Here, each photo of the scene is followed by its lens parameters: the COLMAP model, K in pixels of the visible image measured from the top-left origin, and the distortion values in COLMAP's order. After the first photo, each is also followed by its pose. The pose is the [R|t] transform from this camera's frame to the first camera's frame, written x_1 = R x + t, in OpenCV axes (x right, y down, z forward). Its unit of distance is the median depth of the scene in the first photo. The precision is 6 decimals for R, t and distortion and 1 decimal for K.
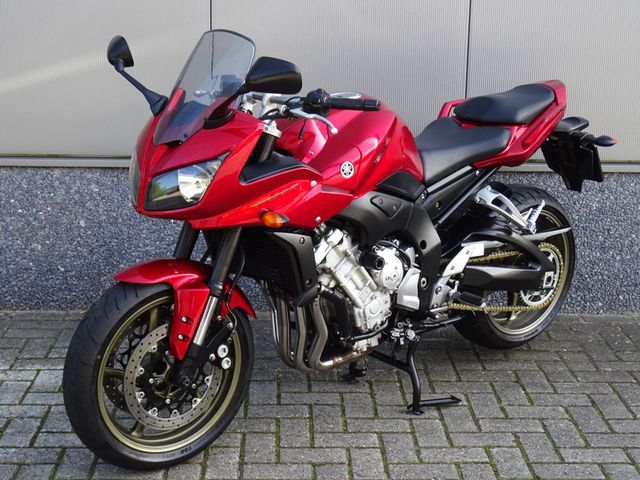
lens RADIAL K [[1130.9, 0, 320.0], [0, 1130.9, 240.0], [0, 0, 1]] dist [-0.017355, 0.087938]
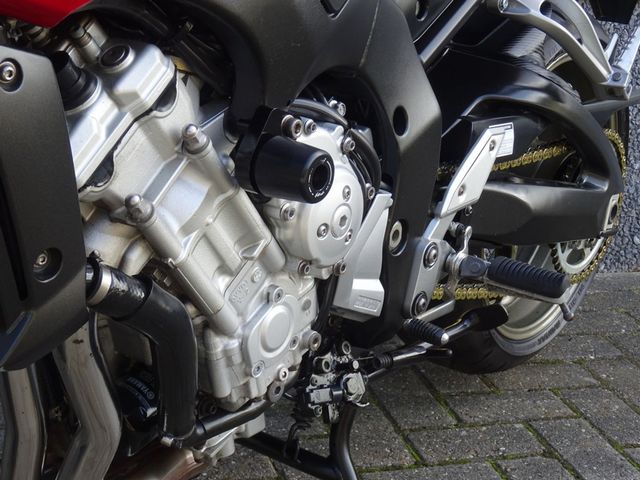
lens RADIAL K [[1130.9, 0, 320.0], [0, 1130.9, 240.0], [0, 0, 1]] dist [-0.017355, 0.087938]
pose [[0.970625, -0.034793, 0.238069, -0.010054], [0.019561, 0.997625, 0.066049, 0.017323], [-0.239802, -0.059452, 0.969000, 0.713766]]
